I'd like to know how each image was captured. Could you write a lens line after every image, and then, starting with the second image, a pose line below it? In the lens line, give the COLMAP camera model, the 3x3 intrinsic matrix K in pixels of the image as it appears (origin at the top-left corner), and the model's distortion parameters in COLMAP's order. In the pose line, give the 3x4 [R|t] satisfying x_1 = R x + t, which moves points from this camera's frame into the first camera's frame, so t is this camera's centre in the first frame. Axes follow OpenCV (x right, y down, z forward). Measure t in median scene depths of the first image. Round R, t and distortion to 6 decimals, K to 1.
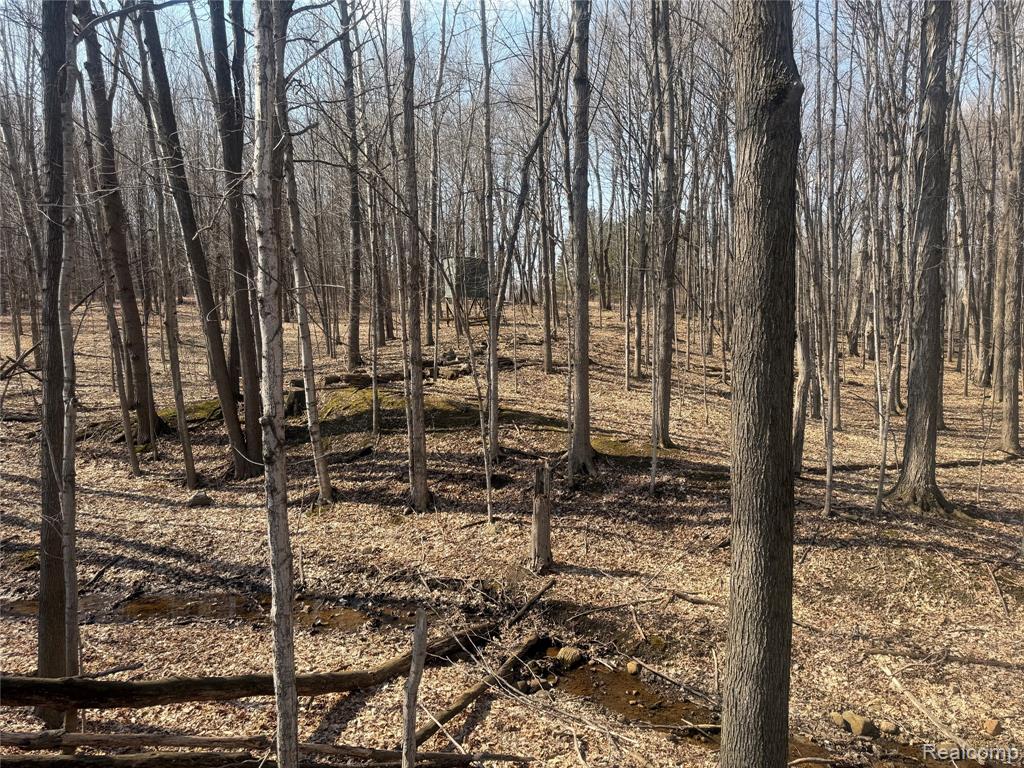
lens RADIAL K [[720.0, 0, 514.0], [0, 720.0, 384.9], [0, 0, 1]] dist [0.053395, -0.061202]
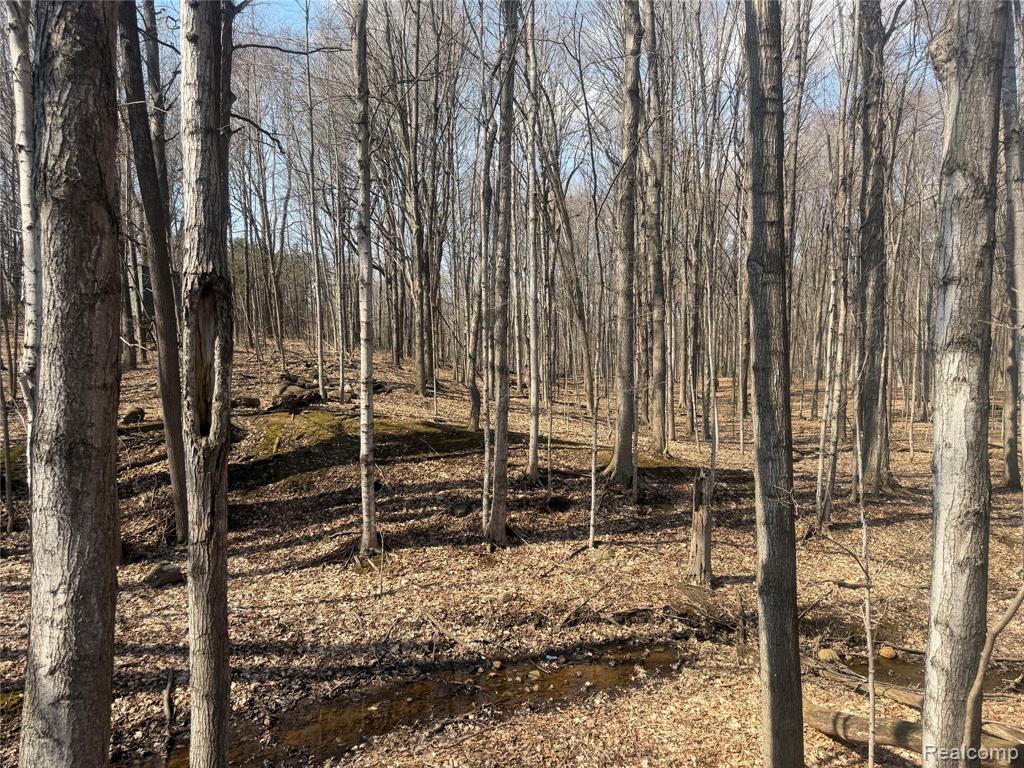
lens RADIAL K [[720.0, 0, 512.4], [0, 720.0, 386.8], [0, 0, 1]] dist [0.053395, -0.061202]
pose [[0.832186, -0.002023, 0.554493, -0.704381], [0.030248, 0.998670, -0.041752, 0.026335], [-0.553671, 0.051518, 0.831140, 0.329441]]
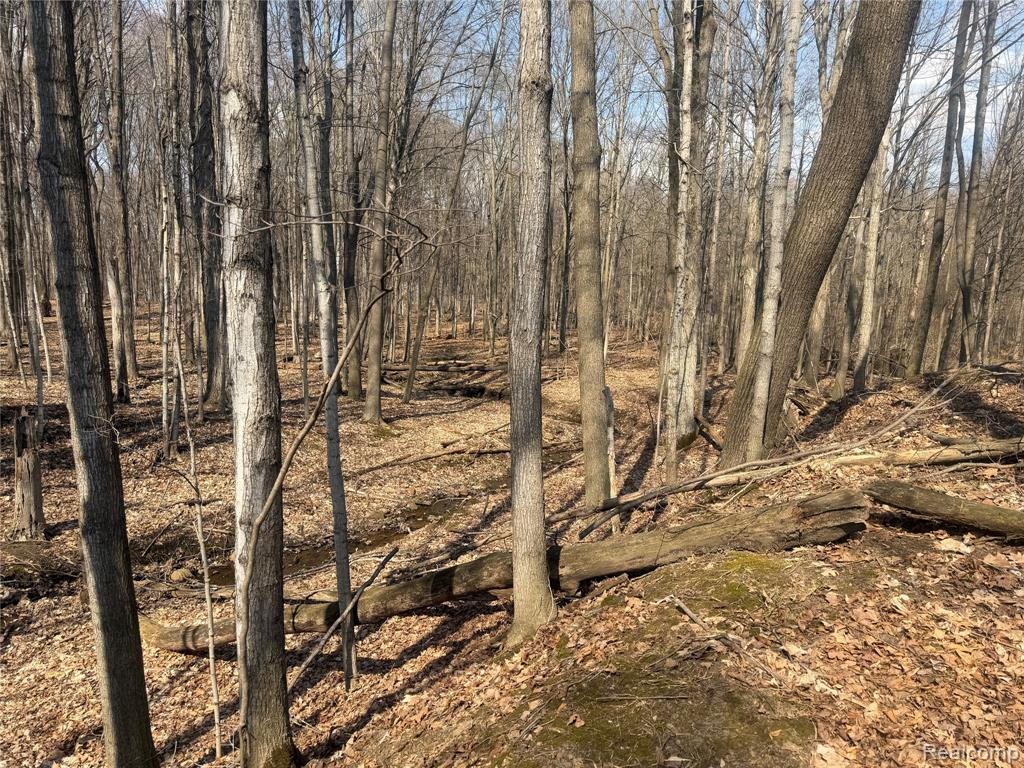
lens RADIAL K [[720.0, 0, 515.5], [0, 720.0, 386.7], [0, 0, 1]] dist [0.053395, -0.061202]
pose [[0.140809, -0.114747, 0.983365, -0.691454], [0.064814, 0.992198, 0.106497, 0.028544], [-0.987913, 0.048740, 0.147148, 0.320127]]
